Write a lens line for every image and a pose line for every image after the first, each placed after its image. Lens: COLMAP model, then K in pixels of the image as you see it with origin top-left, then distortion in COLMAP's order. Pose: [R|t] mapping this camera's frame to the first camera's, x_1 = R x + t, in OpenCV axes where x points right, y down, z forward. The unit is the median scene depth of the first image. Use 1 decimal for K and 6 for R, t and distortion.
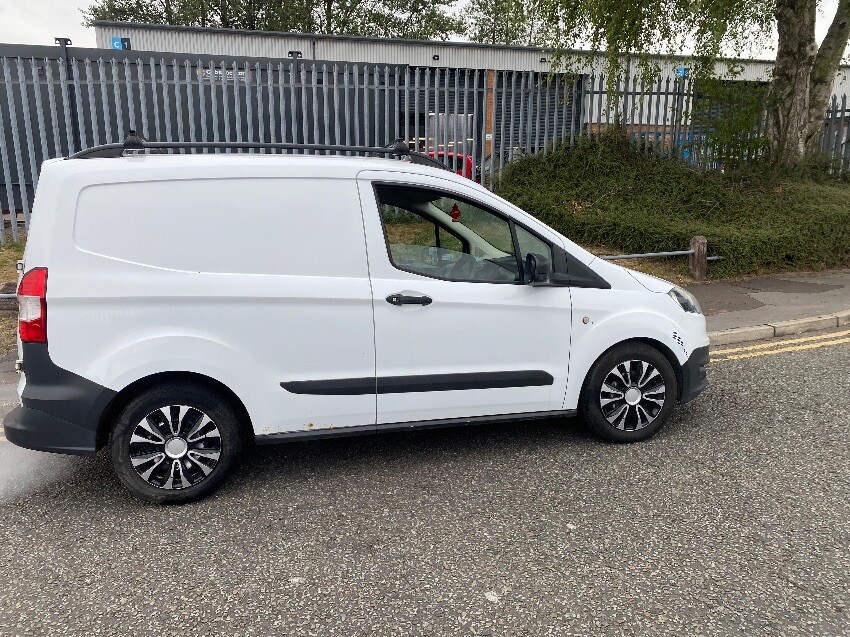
lens RADIAL K [[644.8, 0, 422.5], [0, 644.8, 318.4], [0, 0, 1]] dist [0.020533, -0.010788]
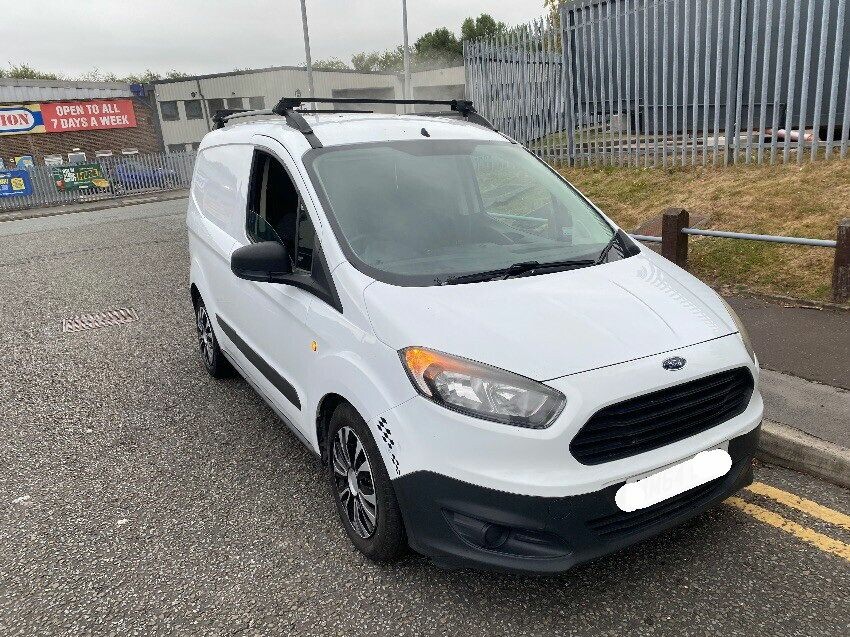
lens RADIAL K [[644.8, 0, 428.2], [0, 644.8, 324.7], [0, 0, 1]] dist [0.020533, -0.010788]
pose [[0.270061, 0.272283, -0.923542, 0.957689], [-0.125417, 0.960958, 0.246639, -0.215406], [0.954640, 0.049220, 0.293666, 0.921004]]
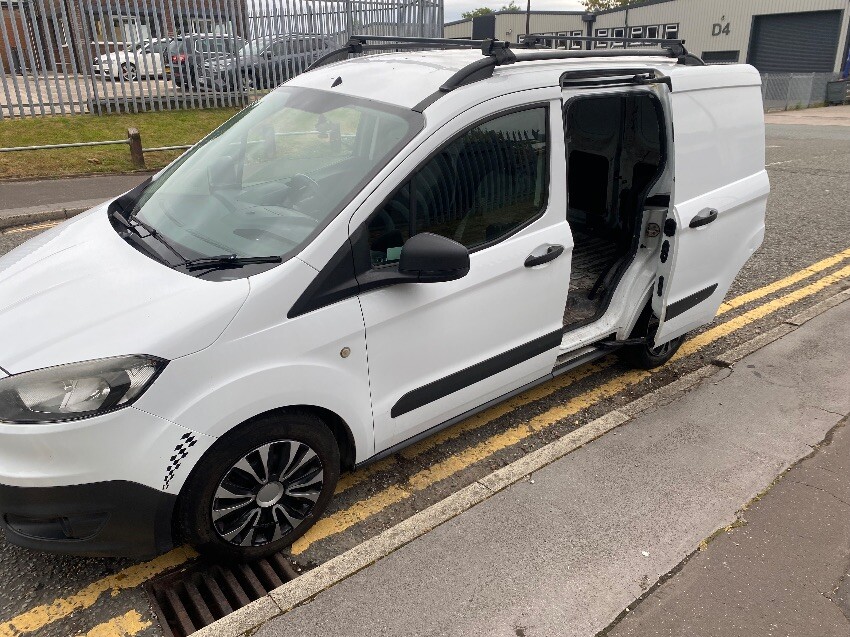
lens RADIAL K [[644.8, 0, 424.3], [0, 644.8, 310.5], [0, 0, 1]] dist [0.020533, -0.010788]
pose [[-0.919272, 0.158897, -0.360125, 0.278283], [-0.059239, 0.848633, 0.525655, -0.439120], [0.389139, 0.504554, -0.770712, 1.977632]]
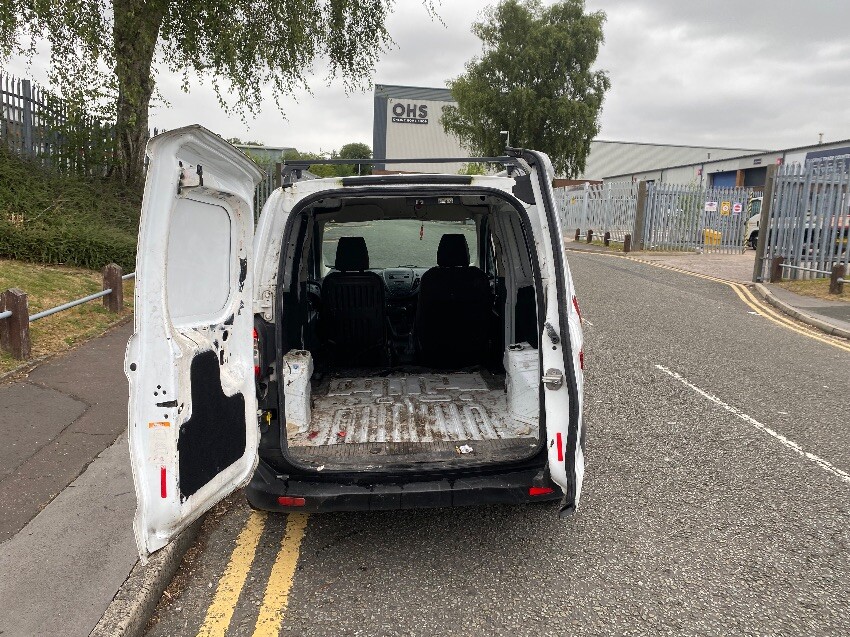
lens RADIAL K [[644.8, 0, 425.3], [0, 644.8, 320.5], [0, 0, 1]] dist [0.020533, -0.010788]
pose [[0.211356, -0.147145, 0.966270, -1.302264], [0.175963, 0.978179, 0.110470, -0.139276], [-0.961439, 0.146679, 0.232636, 0.838914]]
